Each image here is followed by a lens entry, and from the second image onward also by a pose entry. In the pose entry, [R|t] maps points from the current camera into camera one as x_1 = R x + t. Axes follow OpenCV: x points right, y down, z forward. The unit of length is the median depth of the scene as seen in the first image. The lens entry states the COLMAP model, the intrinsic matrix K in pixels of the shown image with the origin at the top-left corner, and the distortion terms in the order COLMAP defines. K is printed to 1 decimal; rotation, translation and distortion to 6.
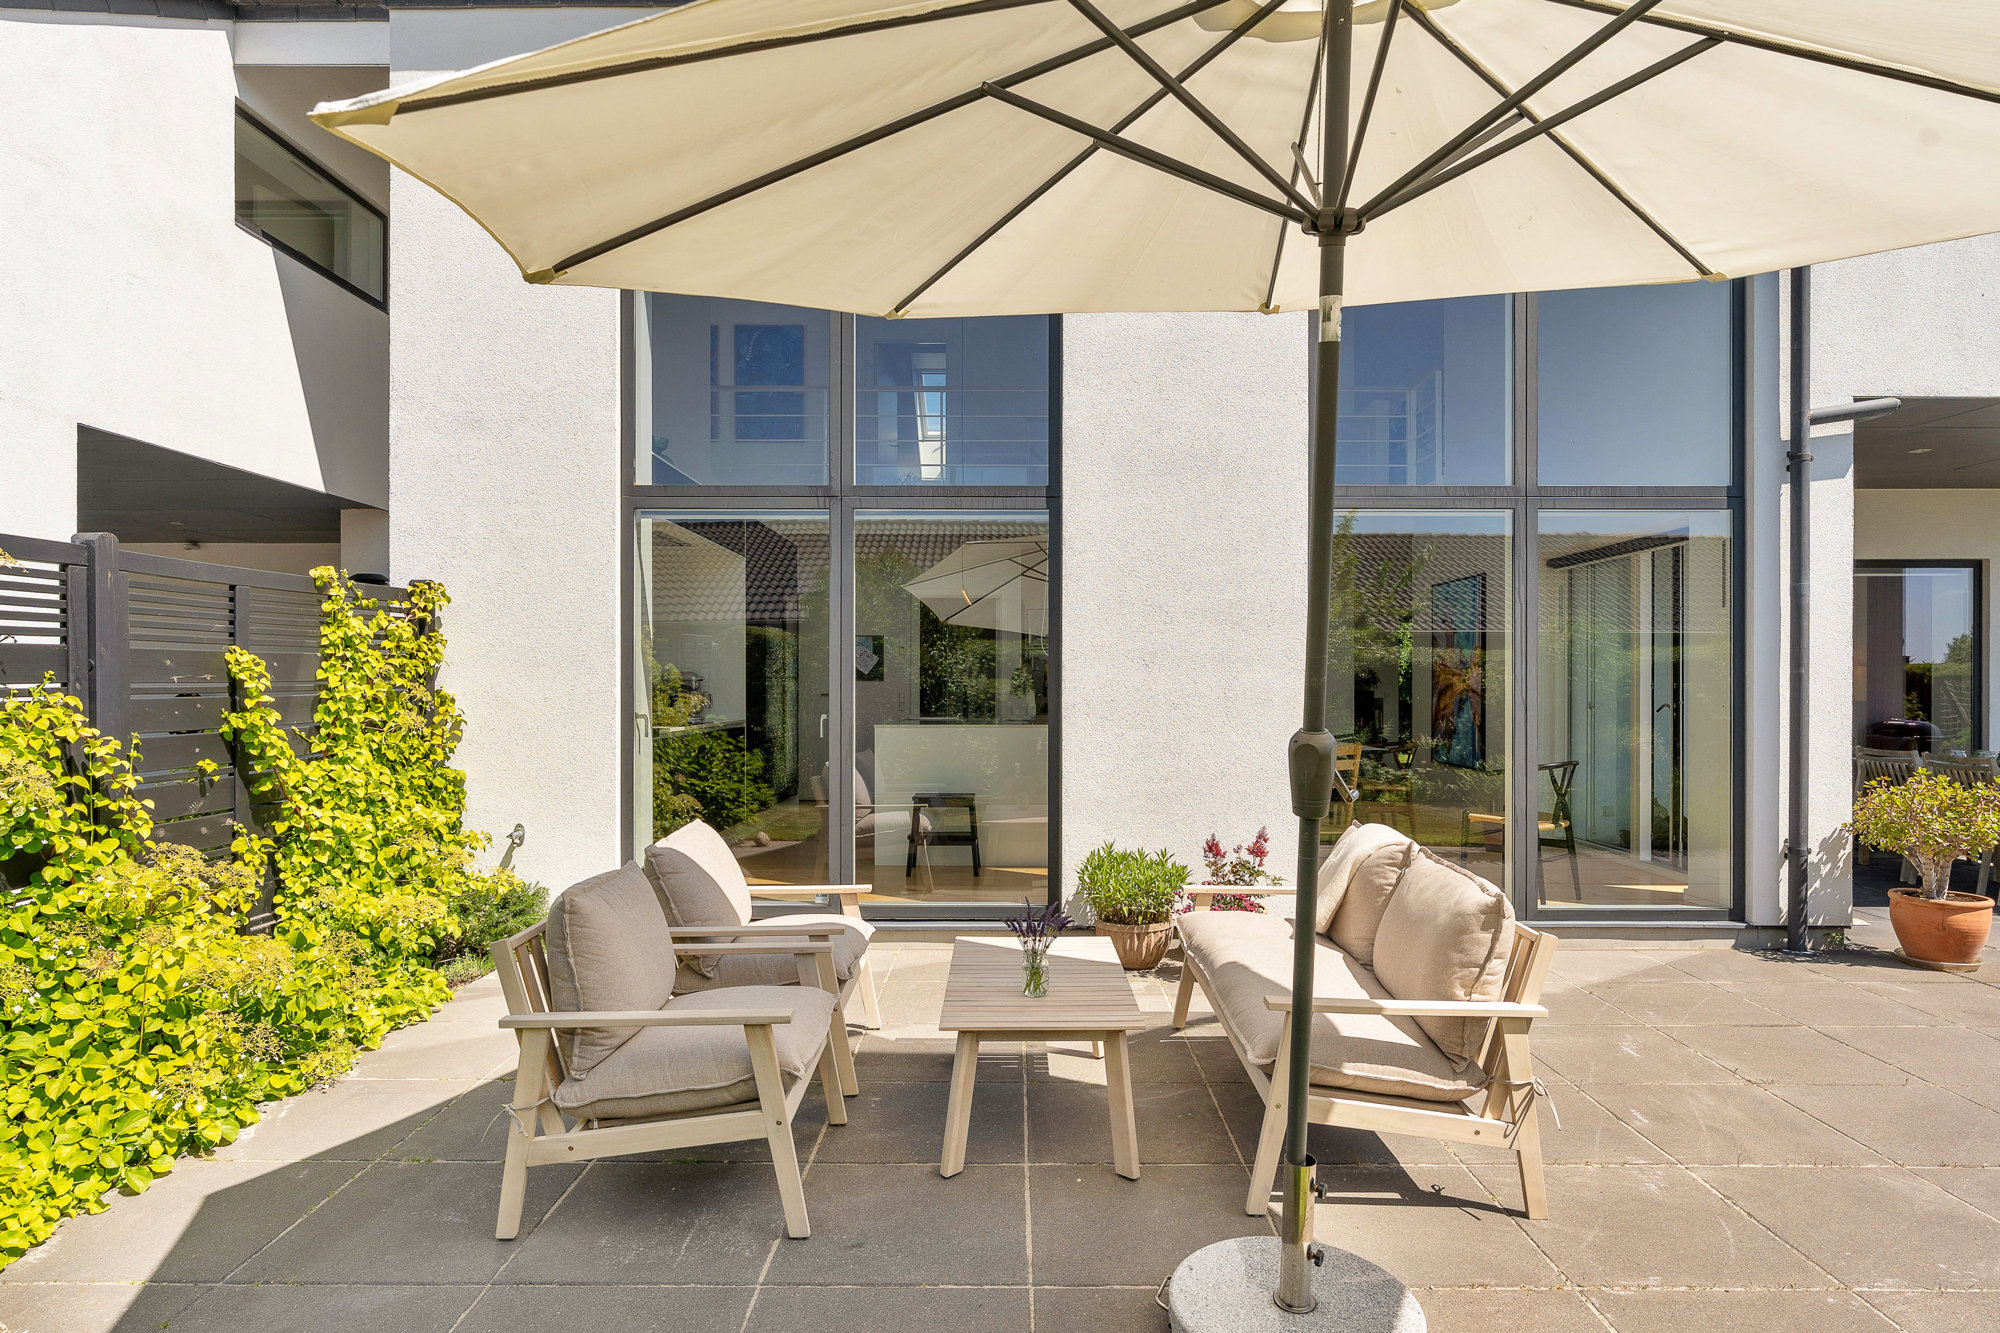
lens RADIAL K [[1109.8, 0, 1000.0], [0, 1109.8, 666.5], [0, 0, 1]] dist [-0.001717, -0.002213]
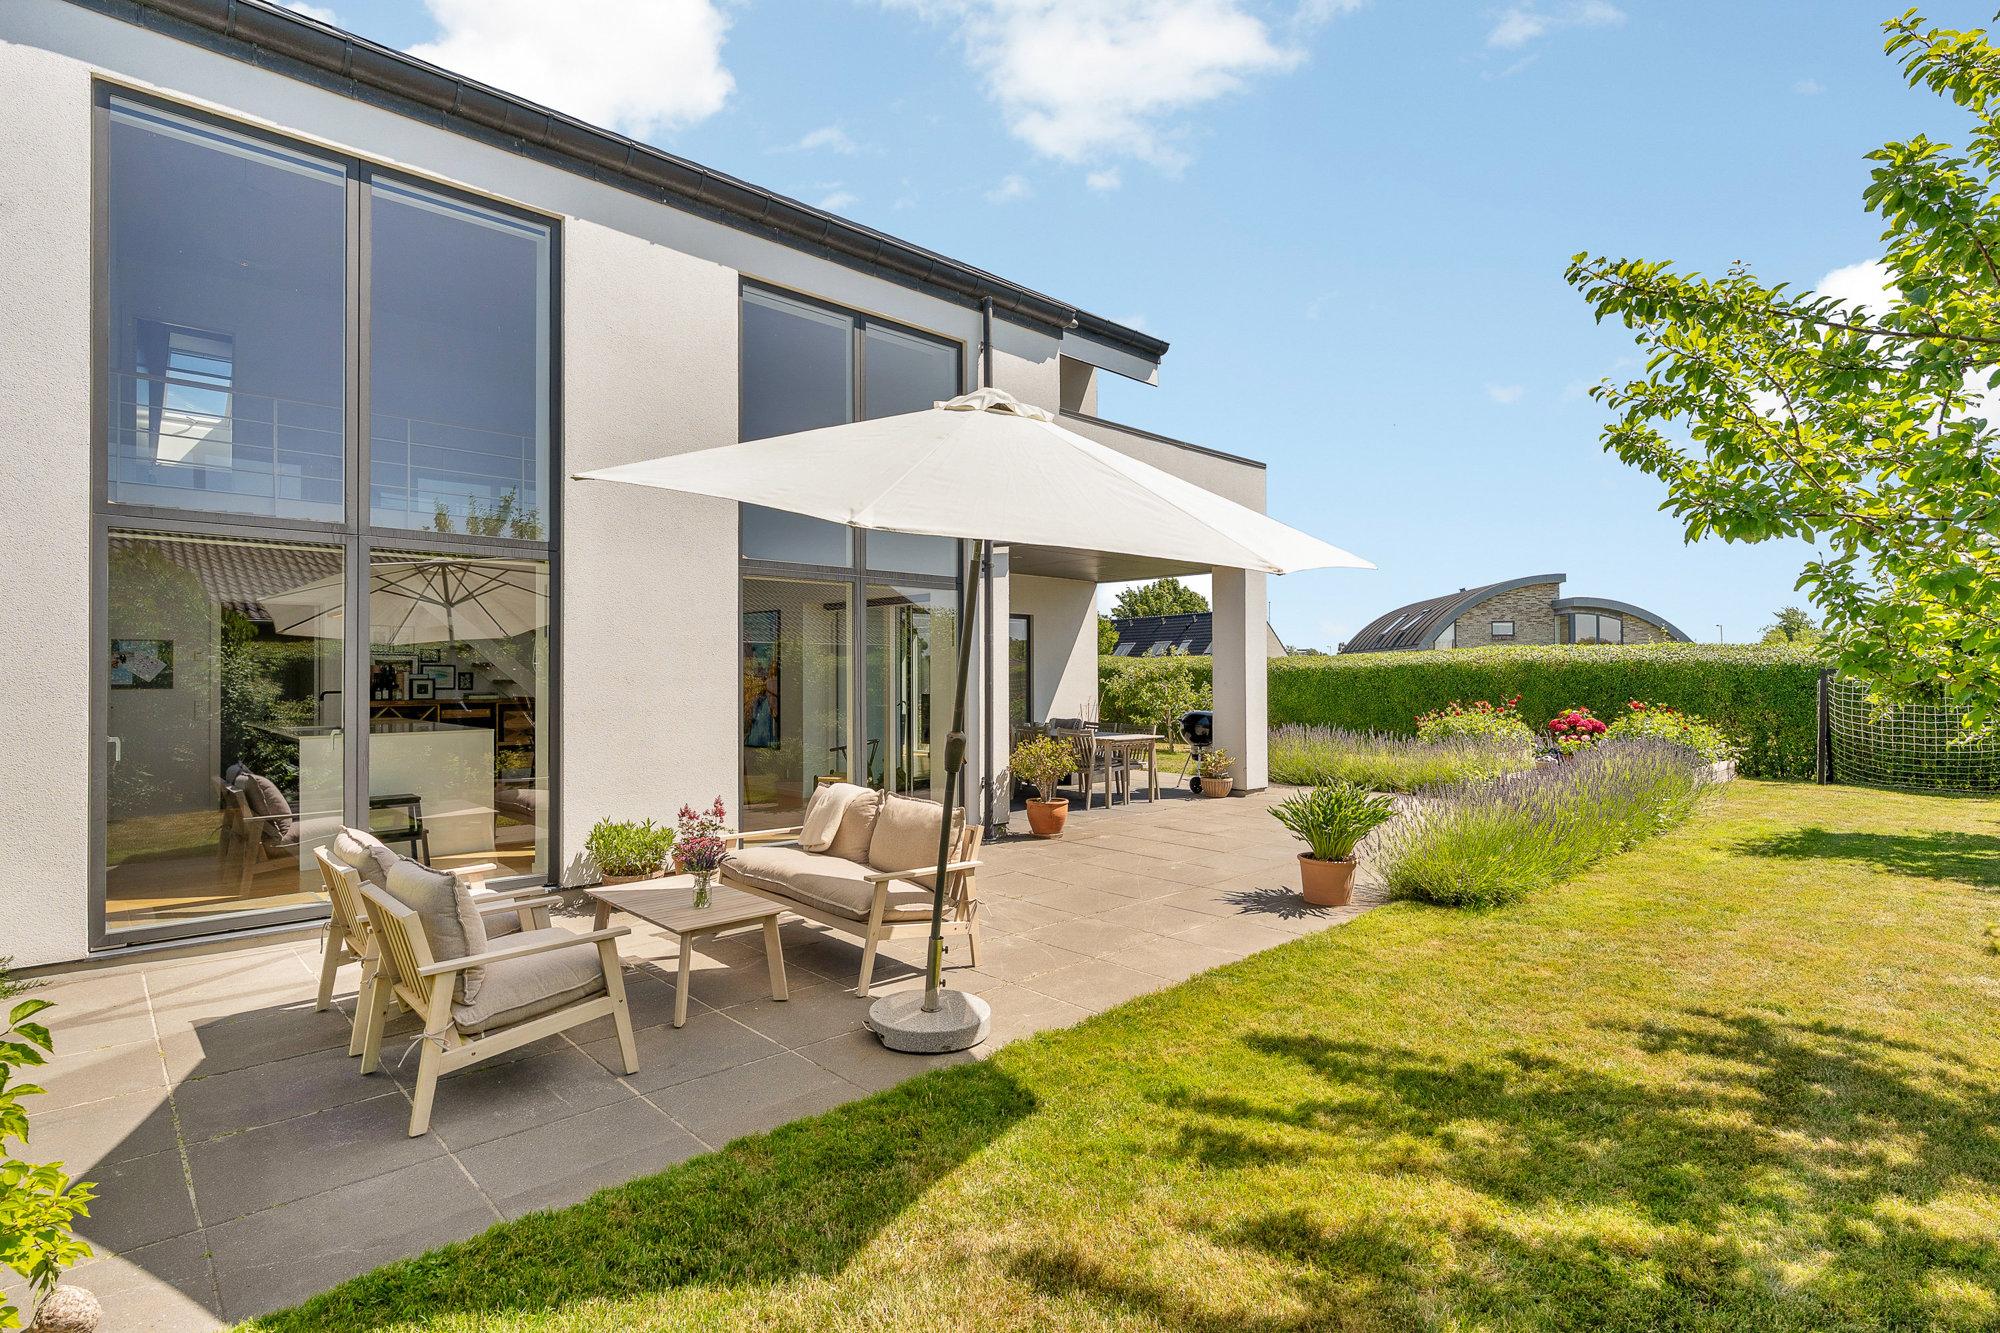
lens RADIAL K [[975.7, 0, 1000.0], [0, 975.7, 666.5], [0, 0, 1]] dist [0.000420, 0.000009]
pose [[0.722695, 0.004480, 0.691152, -0.380655], [-0.007479, 0.999971, 0.001338, -0.027222], [-0.691126, -0.006136, 0.722708, -0.165116]]
